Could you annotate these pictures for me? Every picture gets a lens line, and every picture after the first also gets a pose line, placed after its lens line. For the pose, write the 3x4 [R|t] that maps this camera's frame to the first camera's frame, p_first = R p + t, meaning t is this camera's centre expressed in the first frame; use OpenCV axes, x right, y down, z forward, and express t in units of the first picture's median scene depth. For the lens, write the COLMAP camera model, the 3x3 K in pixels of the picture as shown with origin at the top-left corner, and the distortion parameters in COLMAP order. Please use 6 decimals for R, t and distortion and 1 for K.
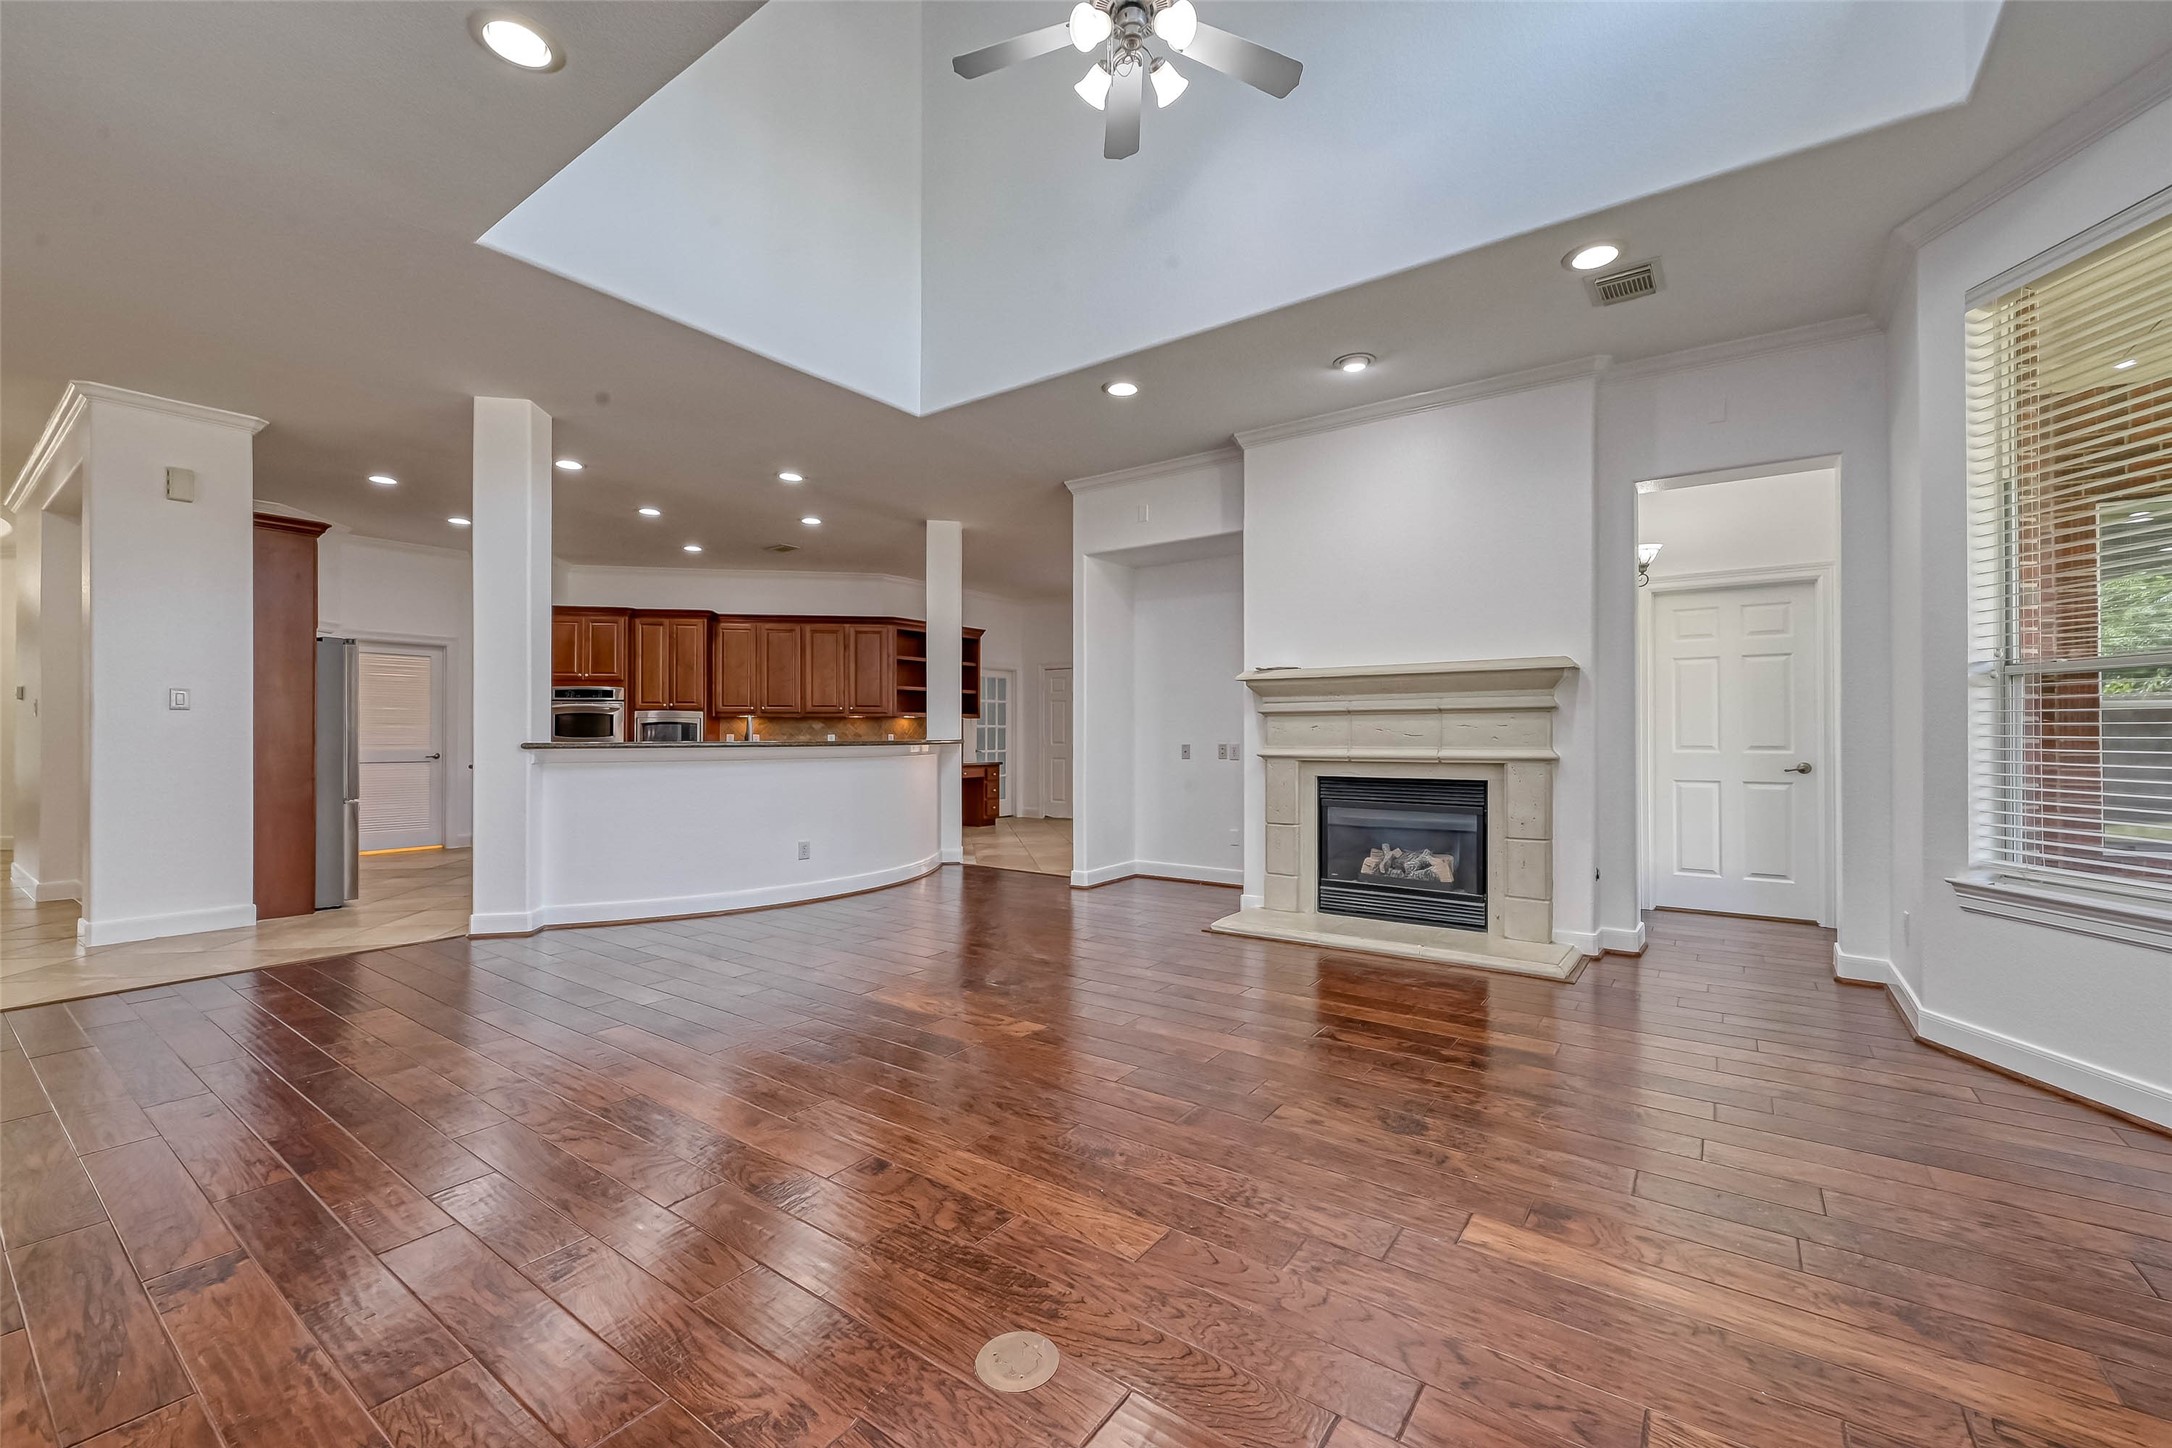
lens RADIAL K [[895.4, 0, 1075.1], [0, 895.4, 726.2], [0, 0, 1]] dist [0.000351, 0.000100]
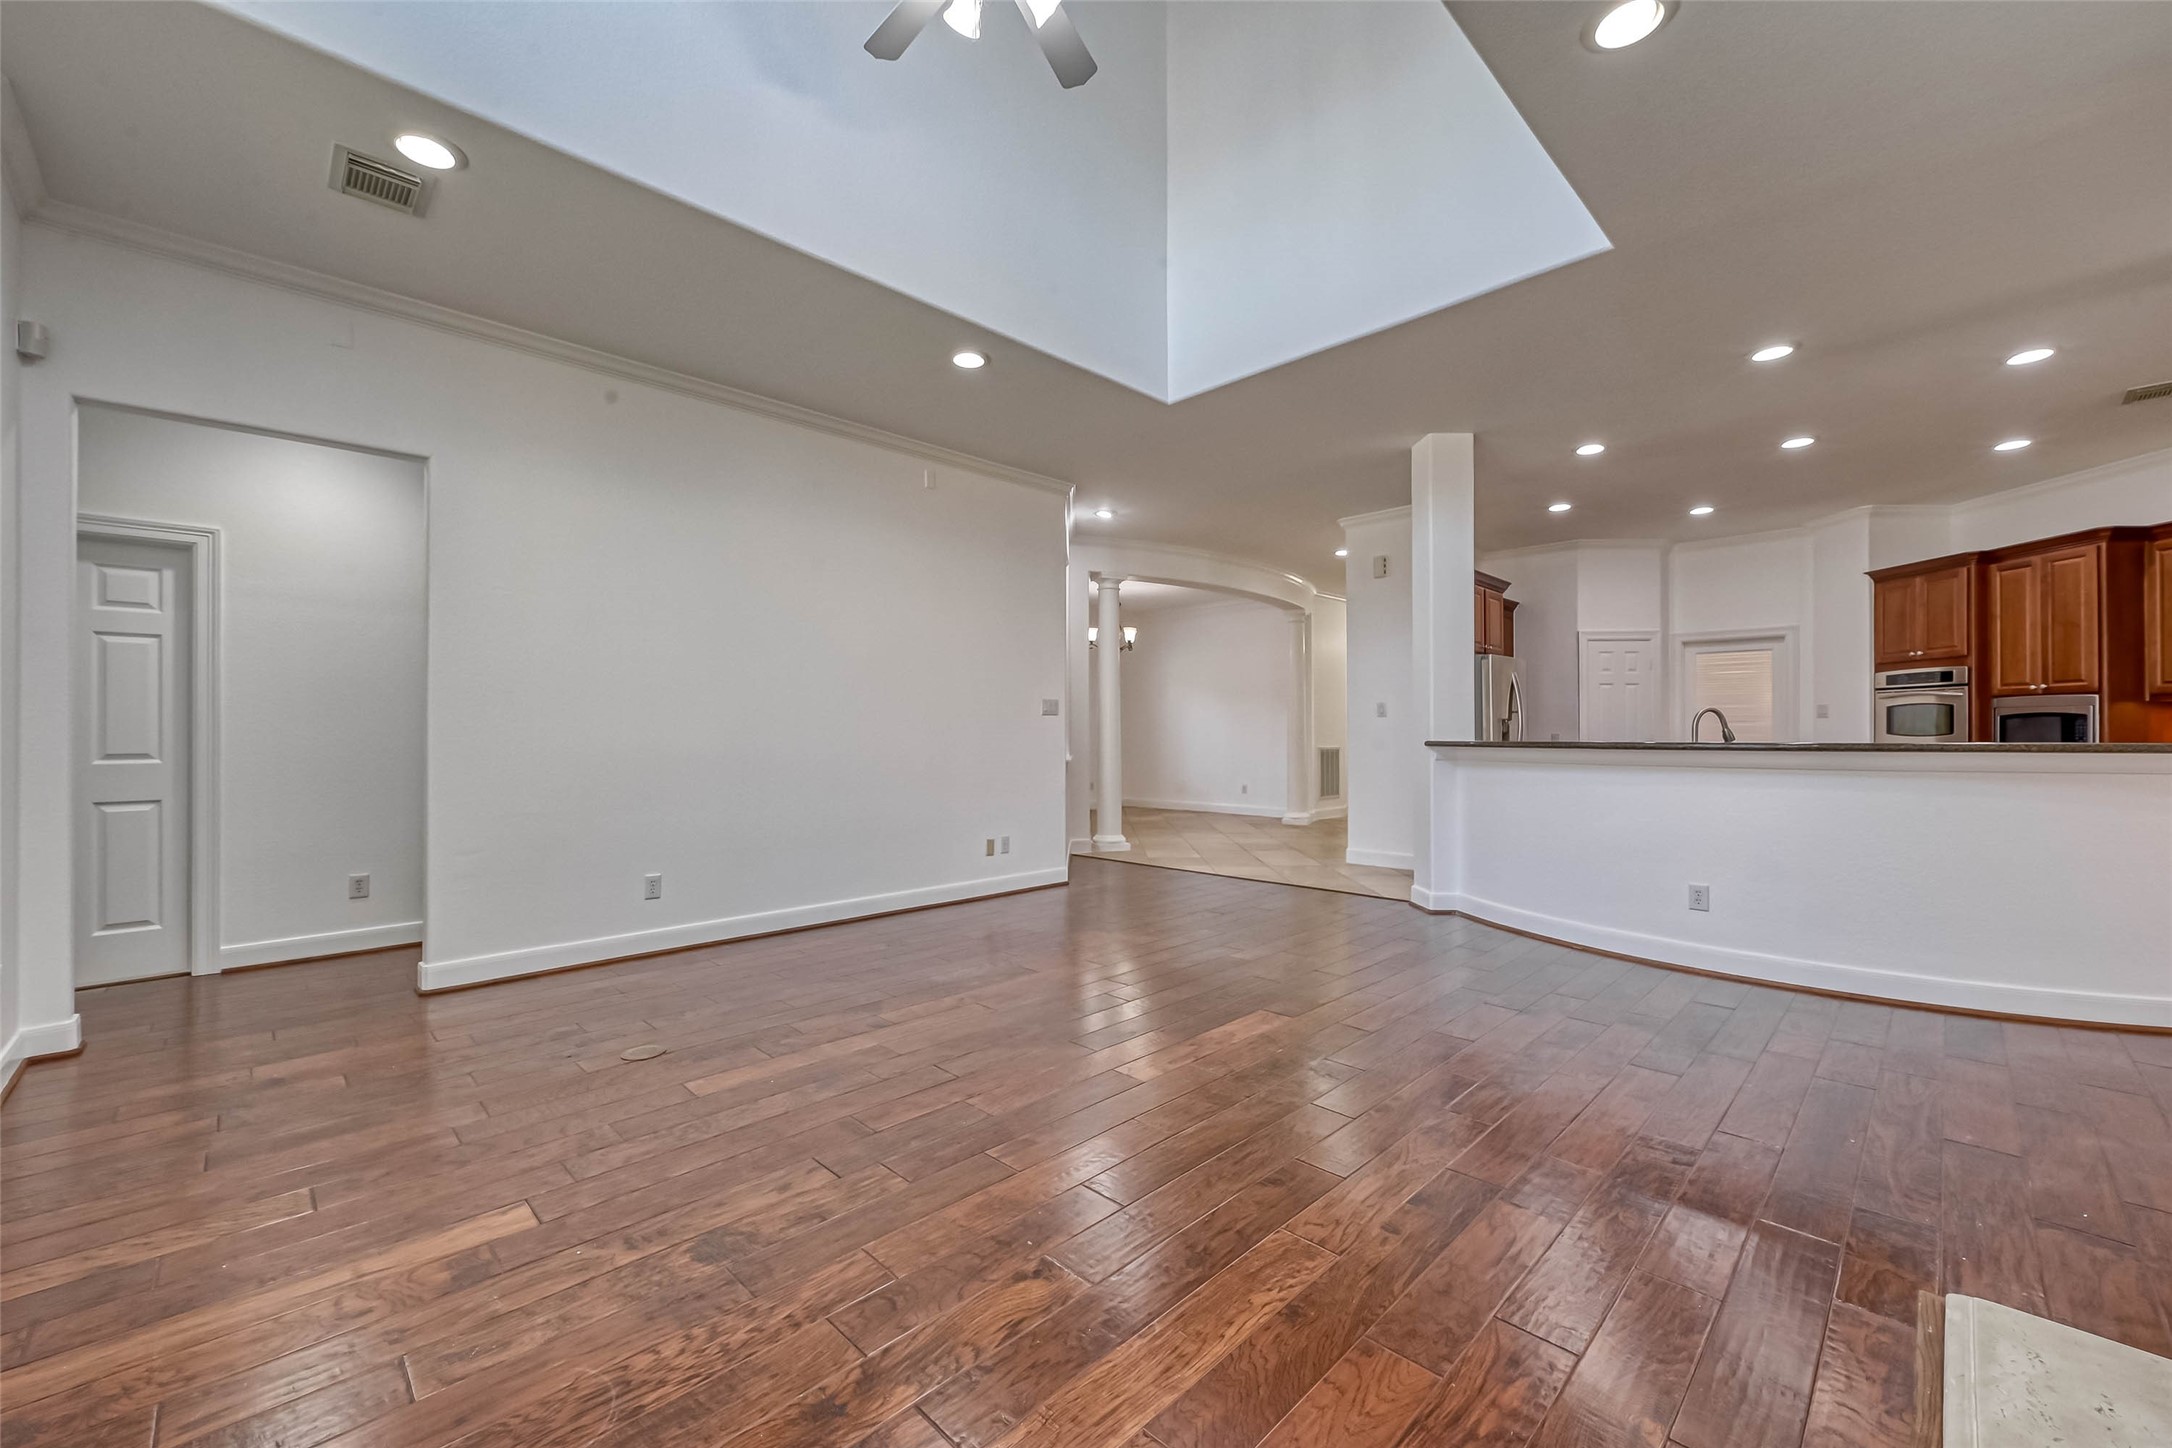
lens RADIAL K [[895.4, 0, 1085.0], [0, 895.4, 738.3], [0, 0, 1]] dist [0.000351, 0.000100]
pose [[-0.180152, 0.006605, -0.983617, 0.839769], [0.013353, 0.999902, 0.004269, 0.006323], [0.983548, -0.012365, -0.180223, 1.142431]]
